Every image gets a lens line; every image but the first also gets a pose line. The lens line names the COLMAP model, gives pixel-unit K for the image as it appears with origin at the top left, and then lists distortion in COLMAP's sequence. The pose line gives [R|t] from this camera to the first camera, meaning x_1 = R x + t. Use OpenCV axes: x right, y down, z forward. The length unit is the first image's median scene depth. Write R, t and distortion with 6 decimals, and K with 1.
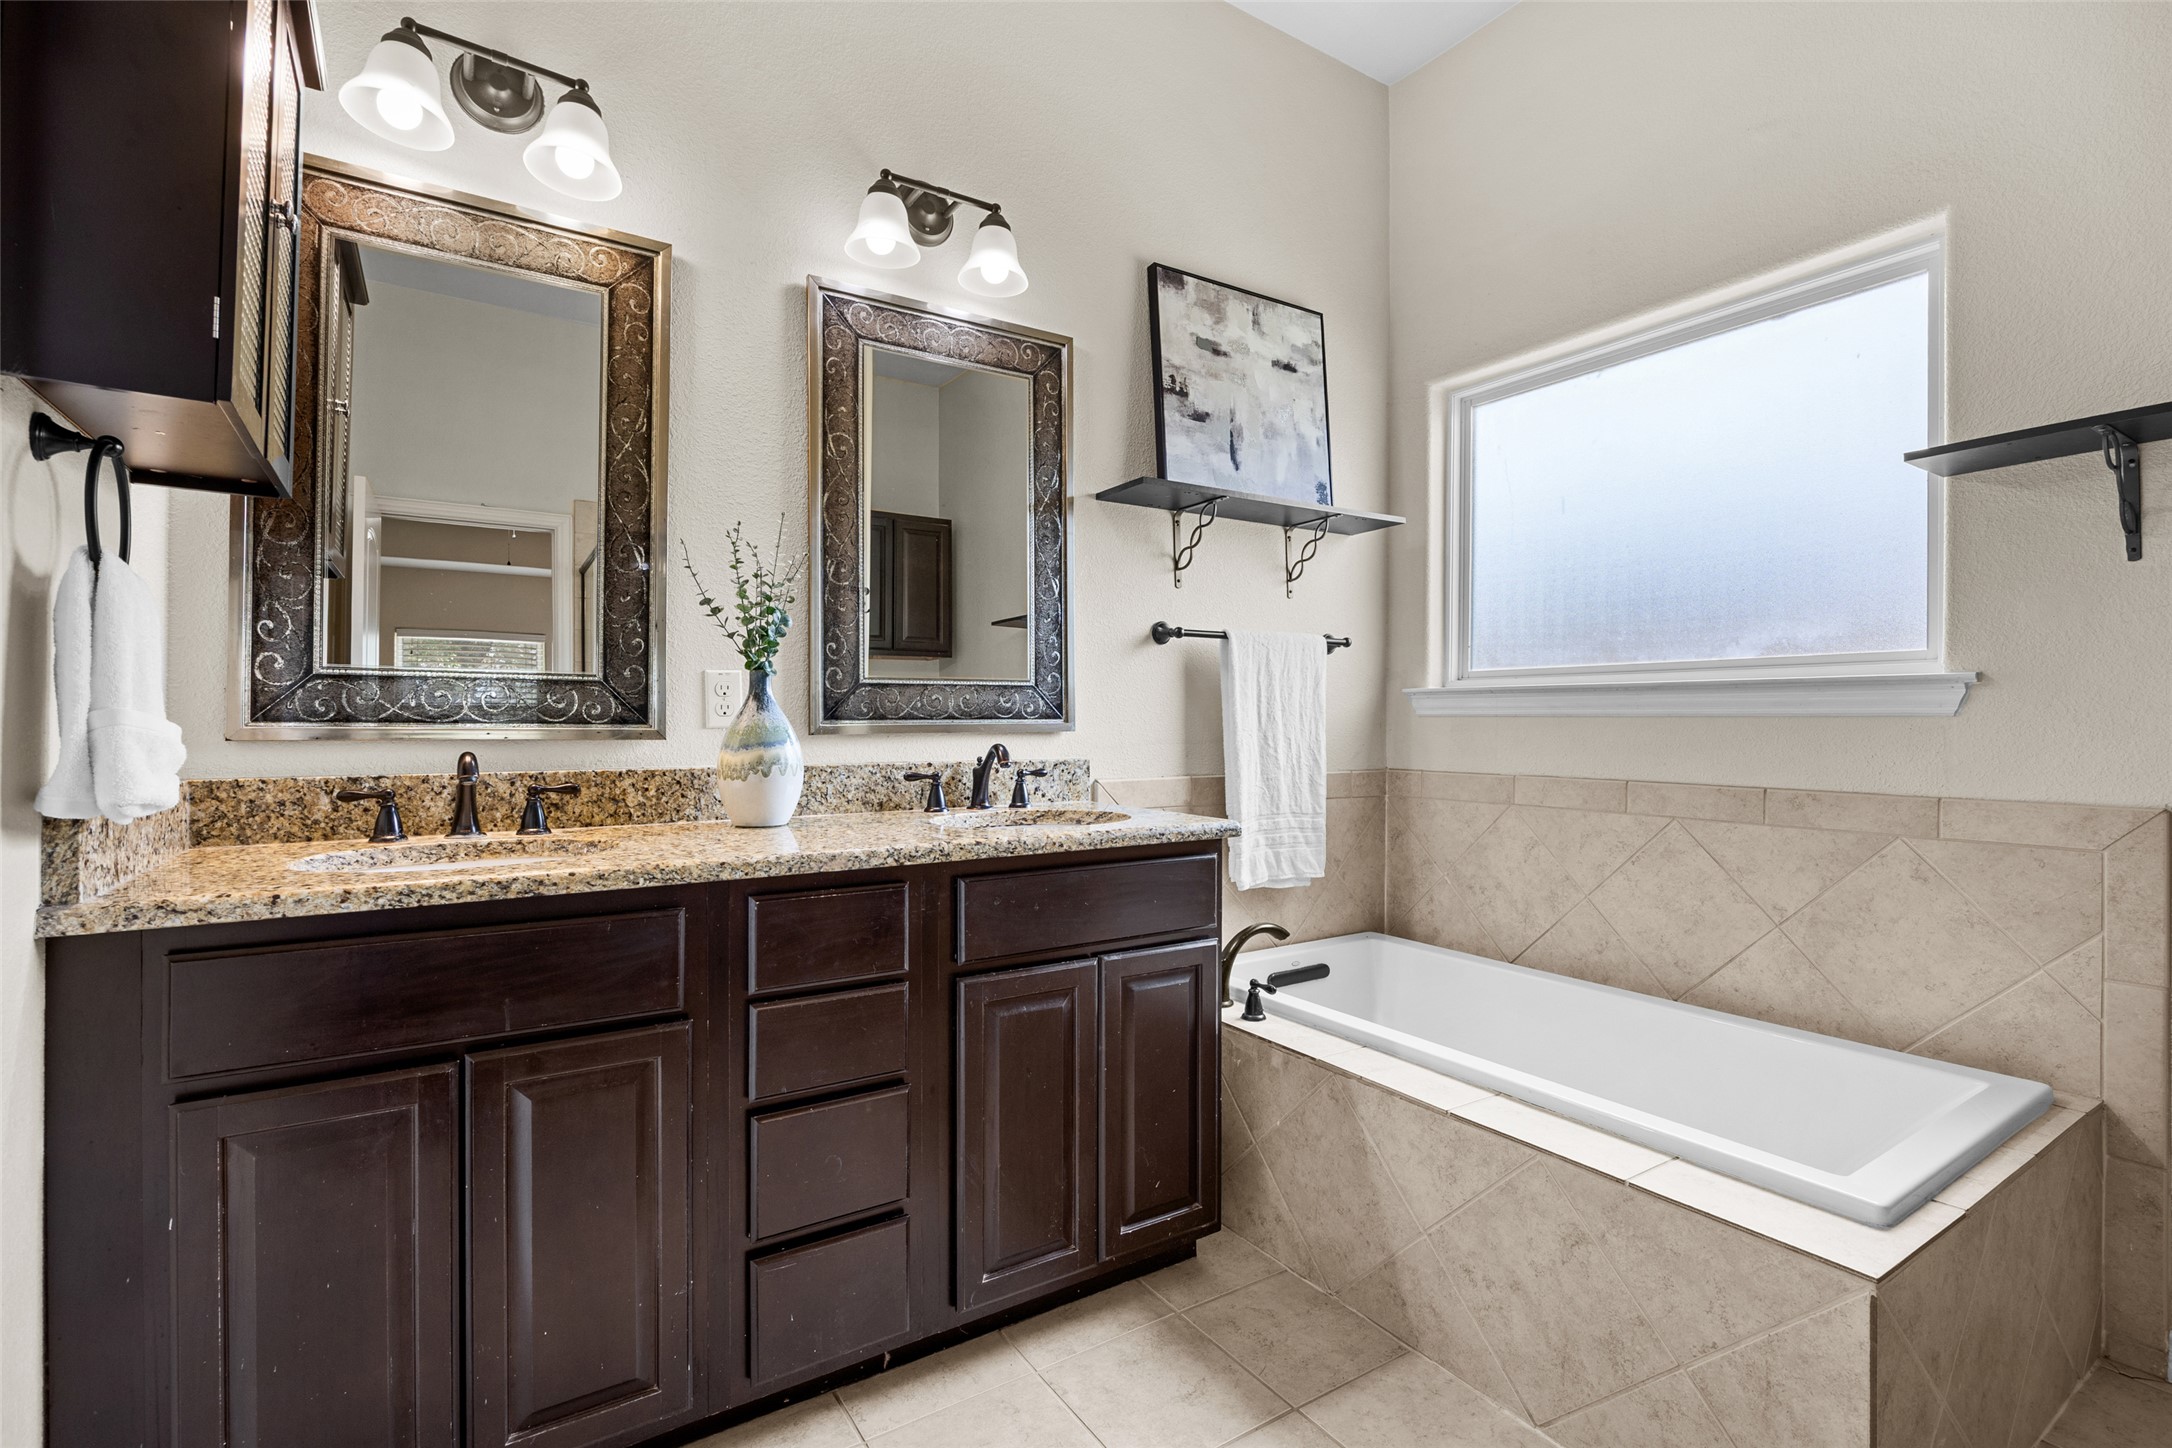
lens RADIAL K [[1002.0, 0, 1084.4], [0, 1002.0, 723.9], [0, 0, 1]] dist [-0.000414, -0.000031]
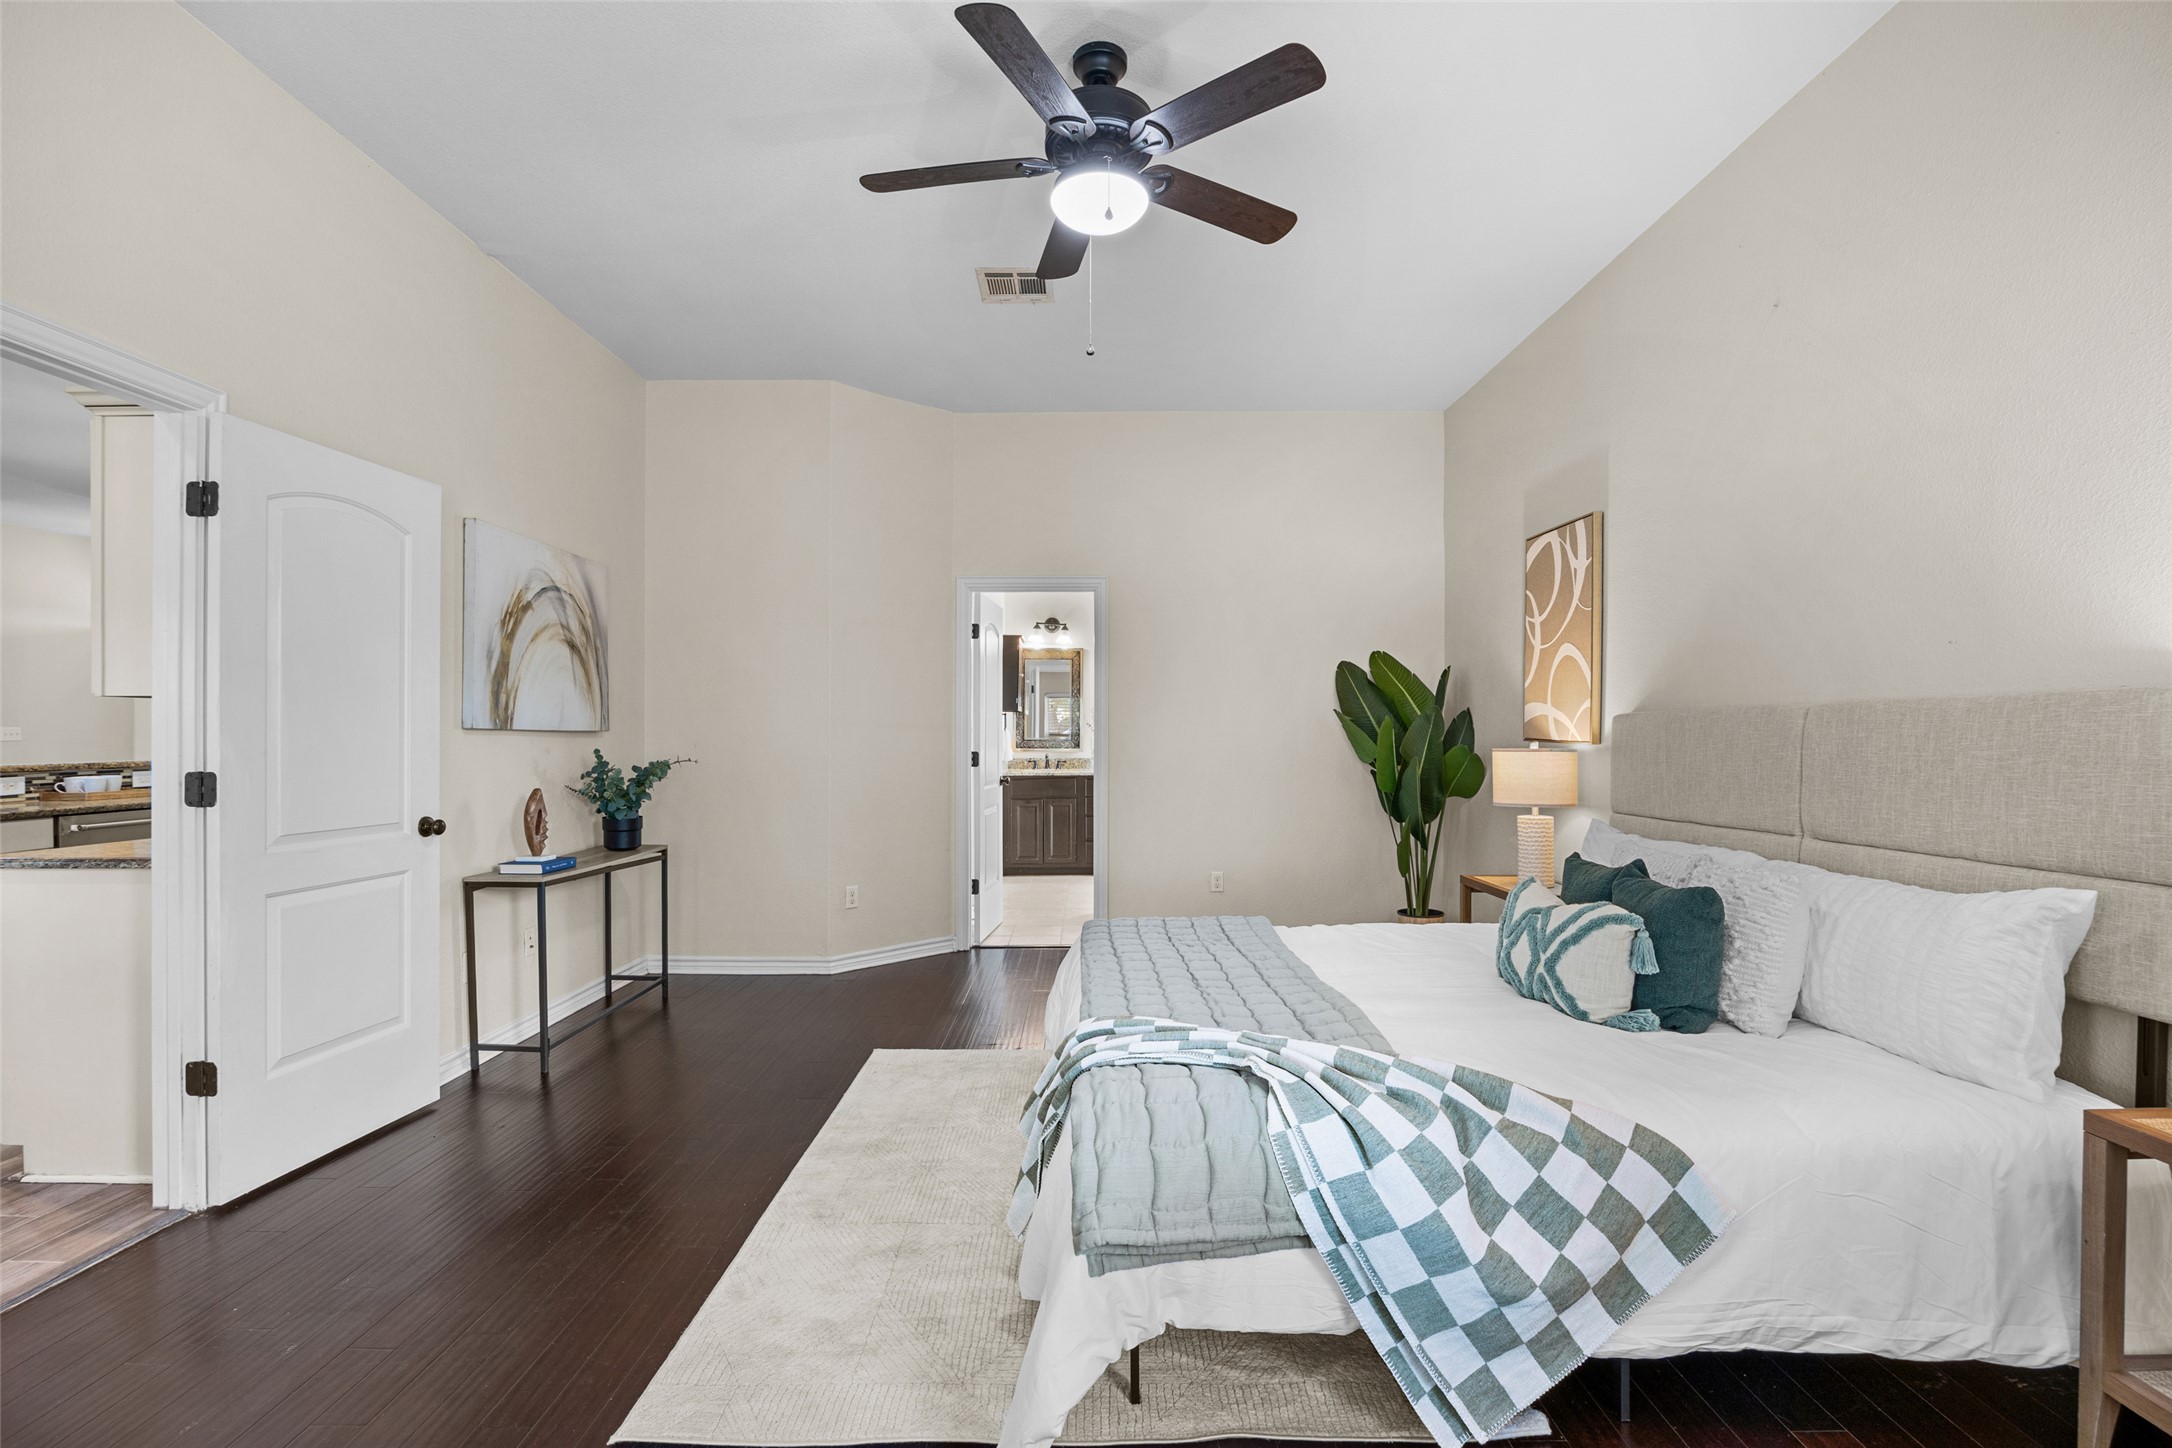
lens RADIAL K [[1062.5, 0, 1084.7], [0, 1062.5, 735.8], [0, 0, 1]] dist [0.000008, 0.000000]
pose [[0.835964, -0.005540, -0.548756, 2.895065], [0.006095, 0.999981, -0.000811, -0.070378], [0.548750, -0.002667, 0.835982, -3.954083]]
